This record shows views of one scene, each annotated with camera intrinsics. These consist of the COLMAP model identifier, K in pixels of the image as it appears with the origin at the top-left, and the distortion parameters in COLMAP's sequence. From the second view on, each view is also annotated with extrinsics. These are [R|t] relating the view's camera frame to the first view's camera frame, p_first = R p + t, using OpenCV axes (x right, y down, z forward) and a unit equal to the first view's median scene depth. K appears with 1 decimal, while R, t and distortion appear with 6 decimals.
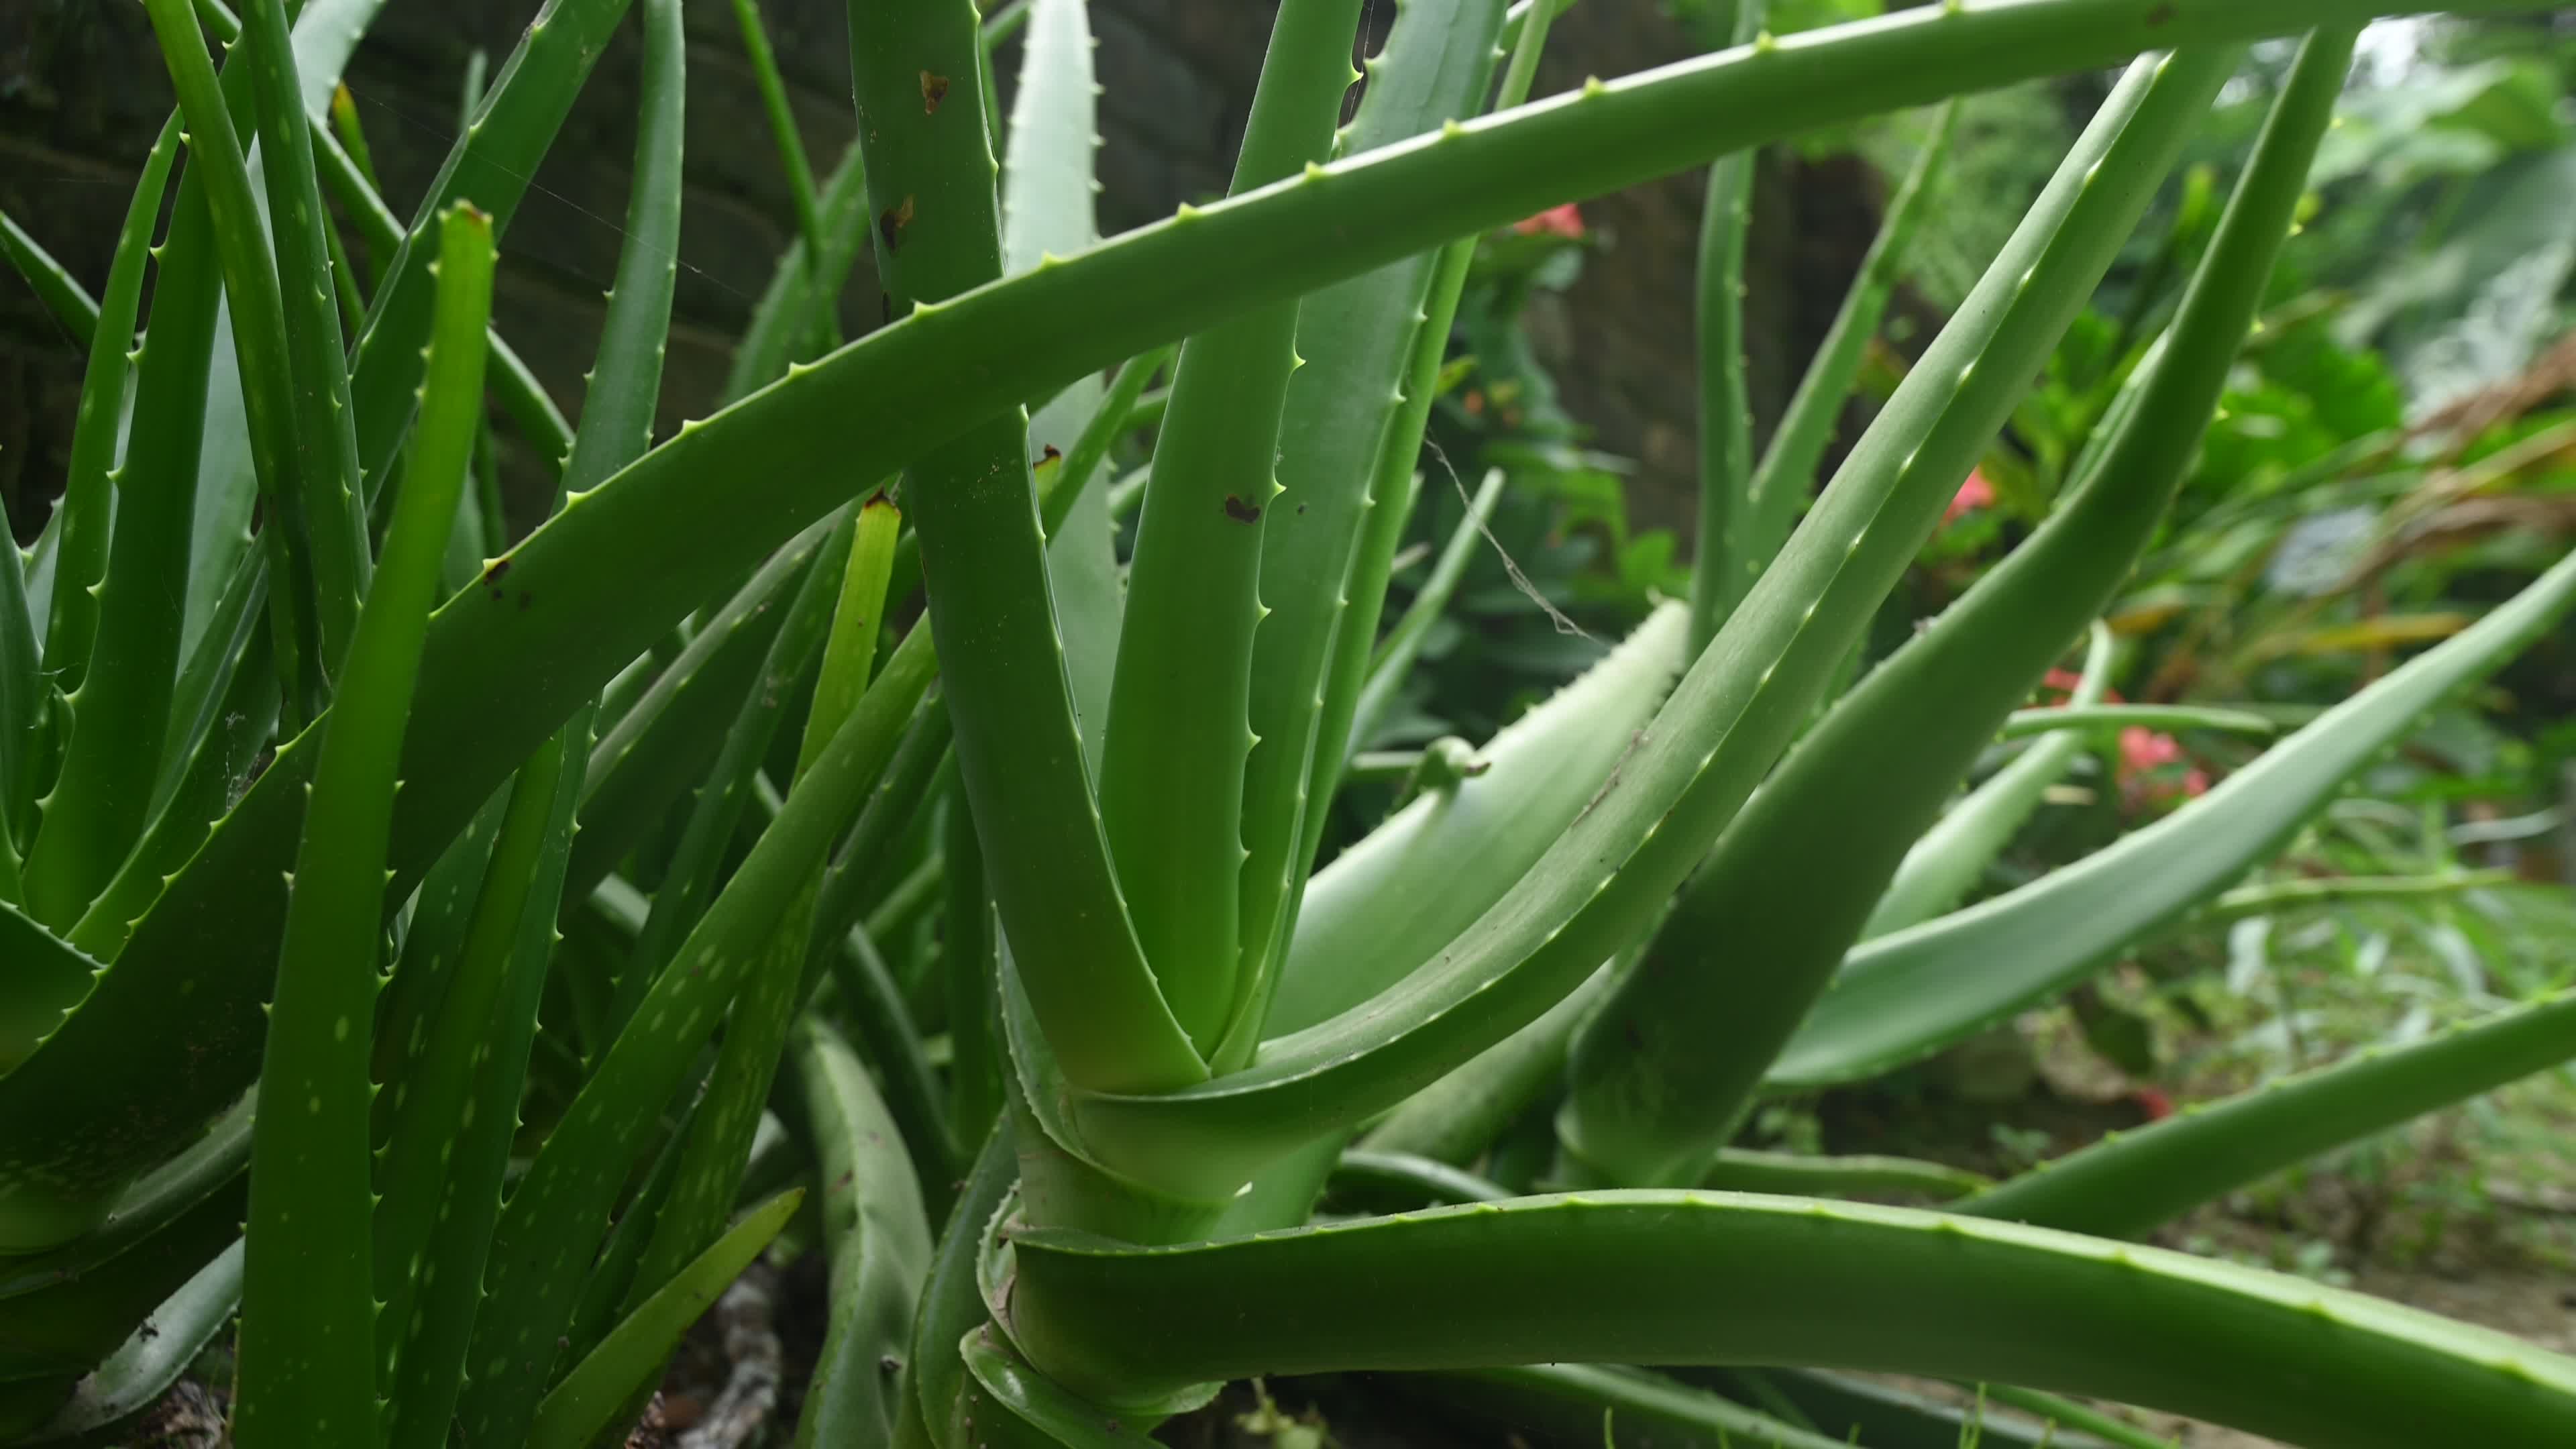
lens RADIAL K [[2343.0, 0, 1288.0], [0, 2343.0, 724.5], [0, 0, 1]] dist [-0.003471, -0.001759]
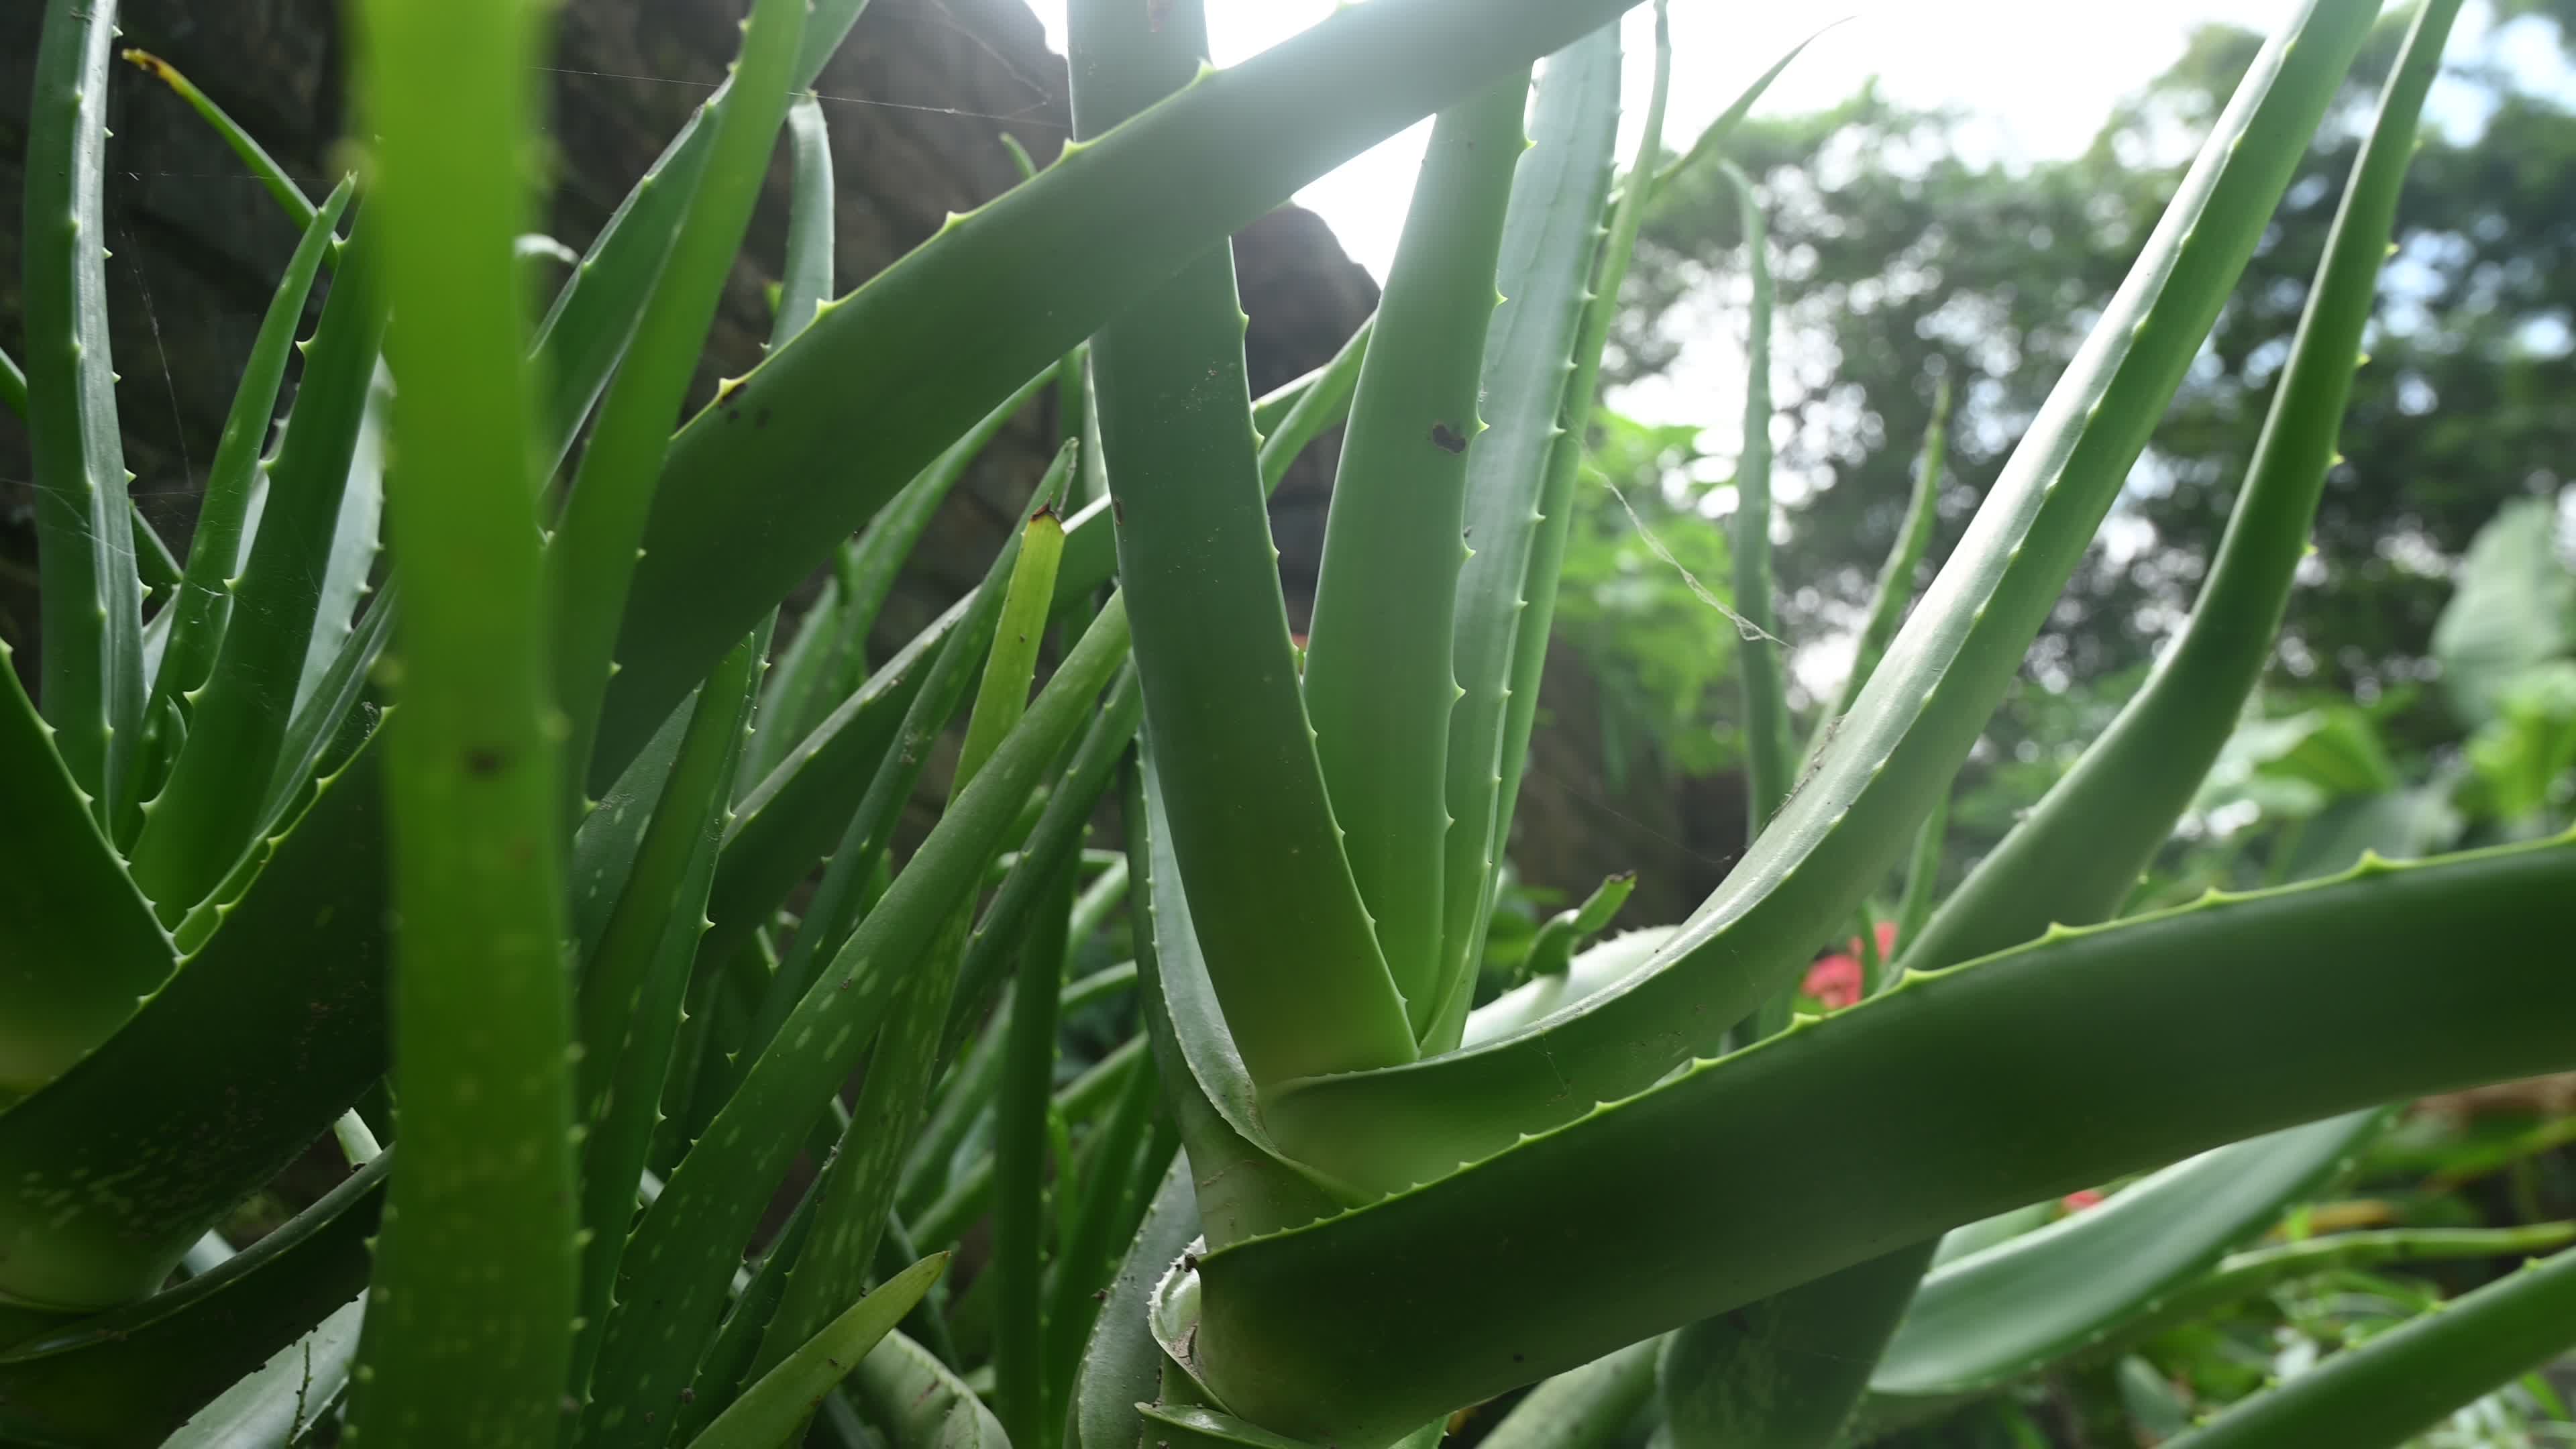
lens RADIAL K [[2346.7, 0, 1258.0], [0, 2346.7, 755.5], [0, 0, 1]] dist [-0.005160, -0.003038]
pose [[0.998679, -0.011369, 0.050115, -0.135479], [0.025451, 0.956641, -0.290156, 0.288347], [-0.044643, 0.291048, 0.955666, 0.084674]]
